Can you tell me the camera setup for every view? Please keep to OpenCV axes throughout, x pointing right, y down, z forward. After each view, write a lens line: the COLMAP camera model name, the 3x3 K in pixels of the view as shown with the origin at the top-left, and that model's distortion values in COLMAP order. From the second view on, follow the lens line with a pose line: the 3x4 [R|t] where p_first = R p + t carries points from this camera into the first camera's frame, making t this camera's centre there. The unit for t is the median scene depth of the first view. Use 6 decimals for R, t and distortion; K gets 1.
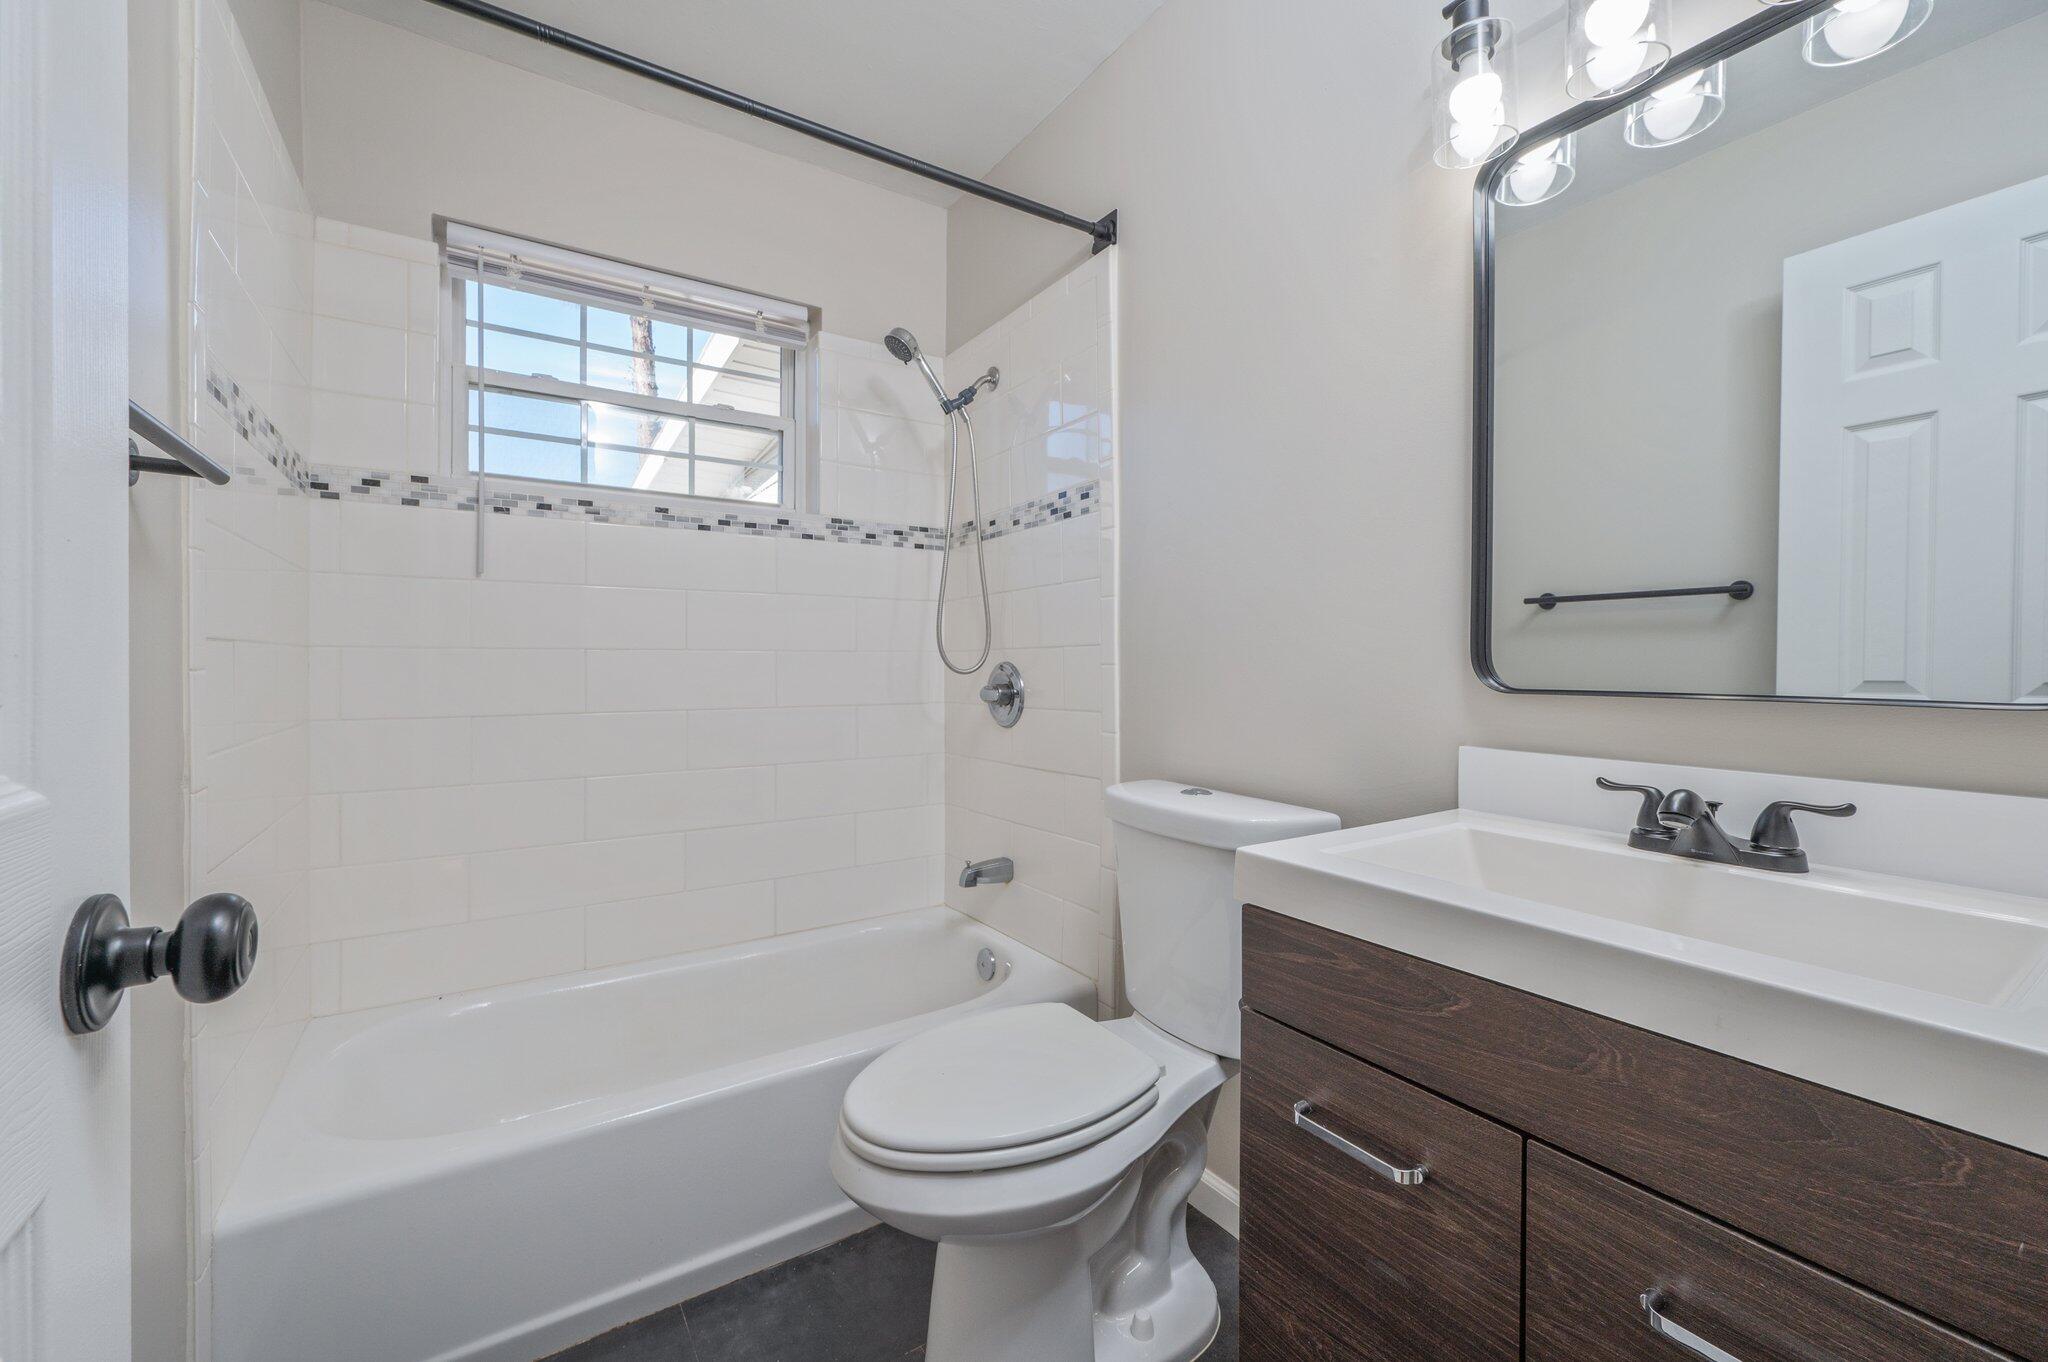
lens RADIAL K [[816.9, 0, 1014.0], [0, 816.9, 672.3], [0, 0, 1]] dist [-0.001867, -0.000675]
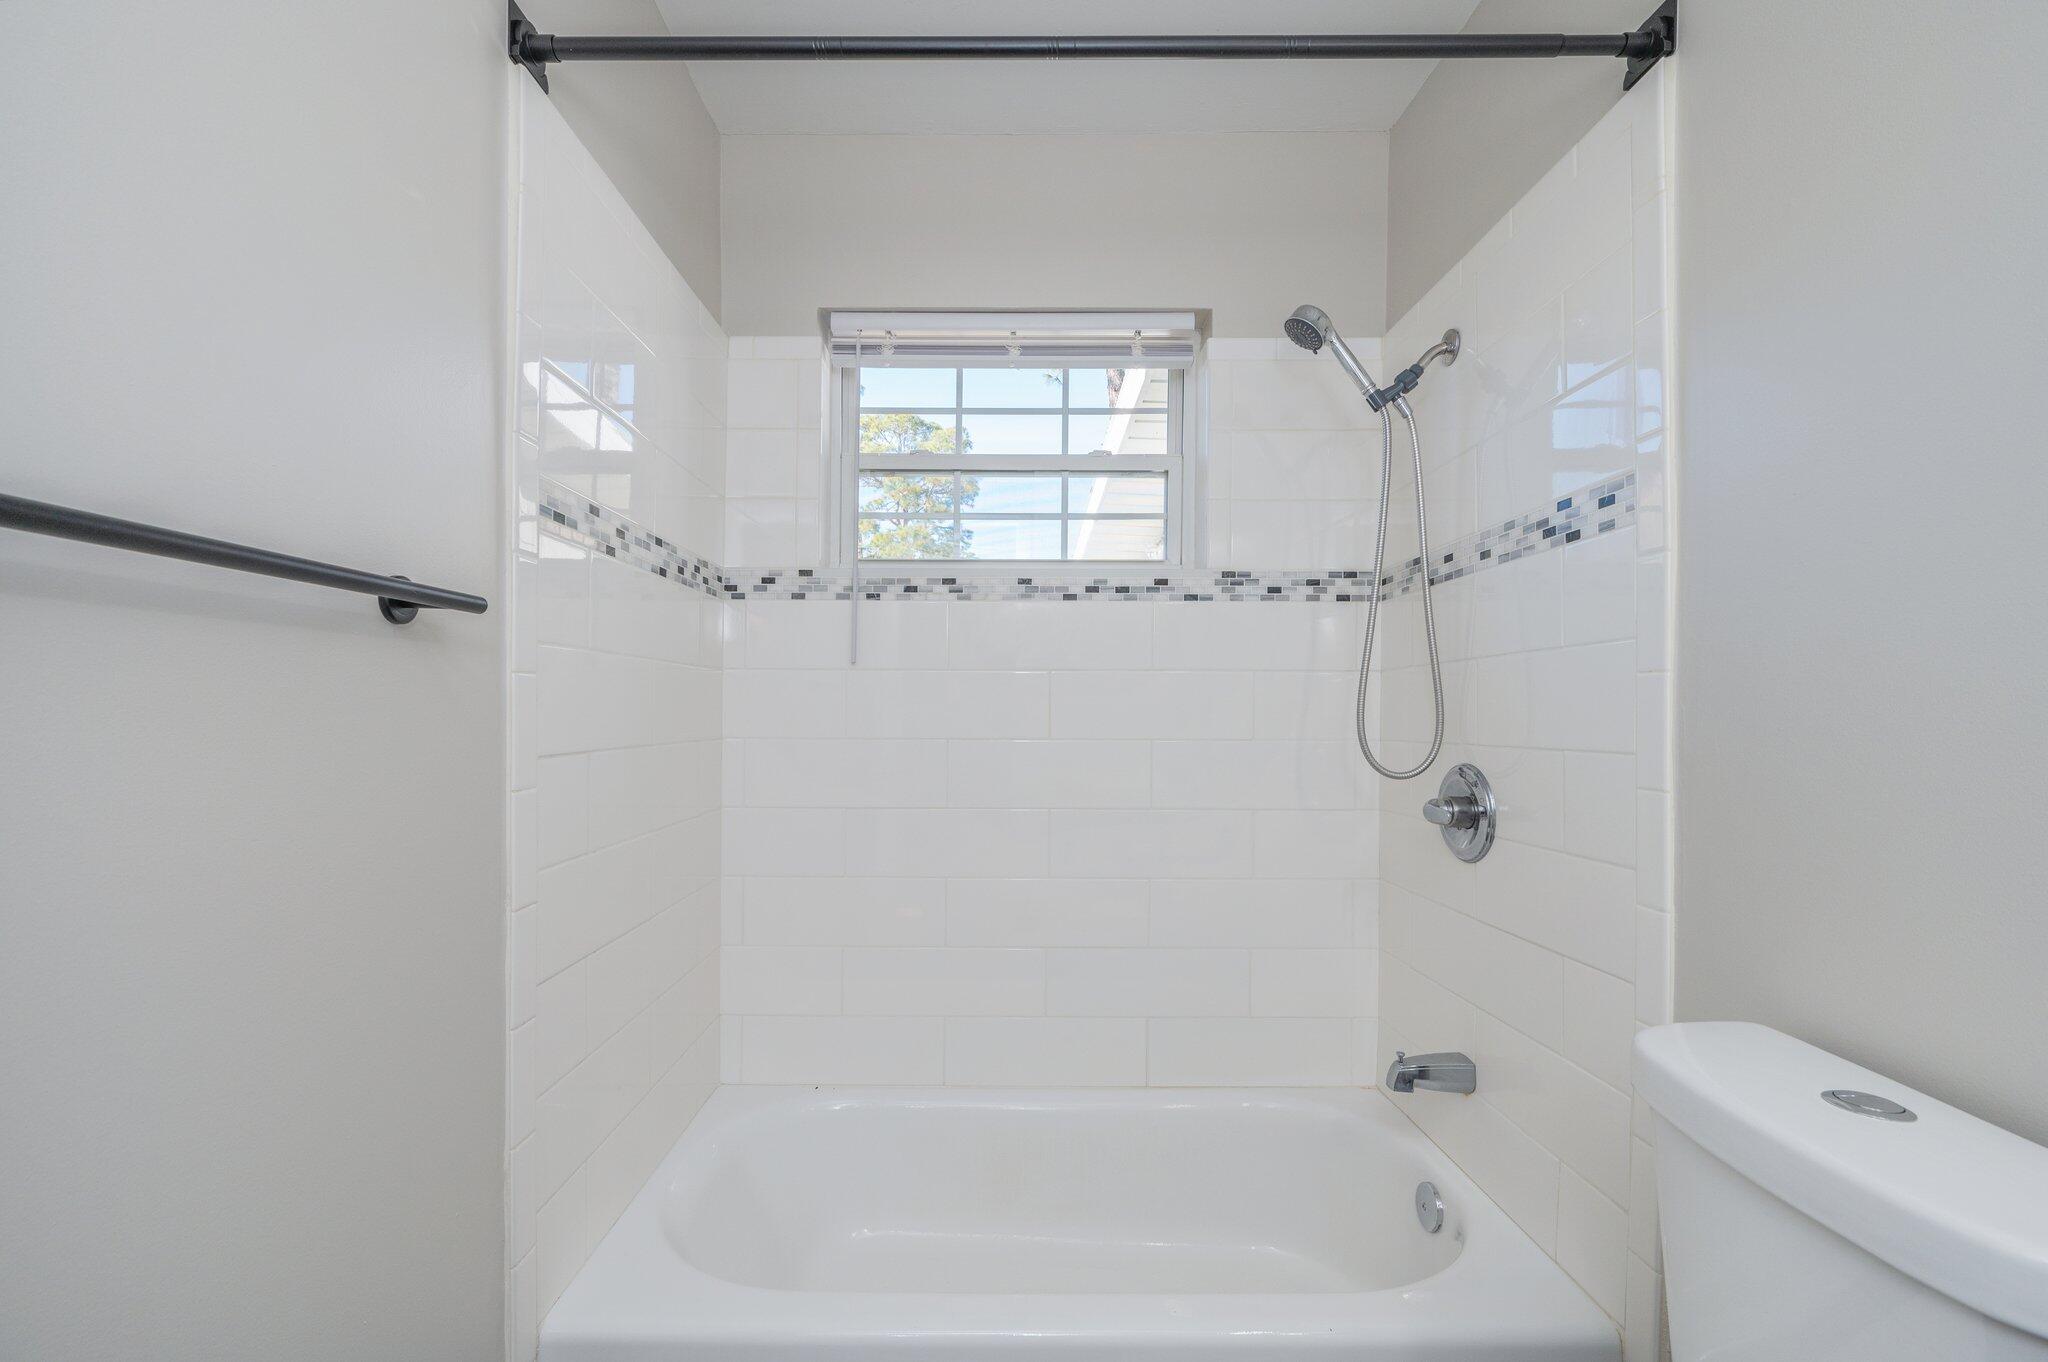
lens RADIAL K [[816.9, 0, 1032.6], [0, 816.9, 717.6], [0, 0, 1]] dist [-0.001867, -0.000675]
pose [[0.846523, 0.006803, -0.532309, 0.045935], [-0.004890, 0.999976, 0.005004, -0.053961], [0.532330, -0.001632, 0.846535, 0.248946]]
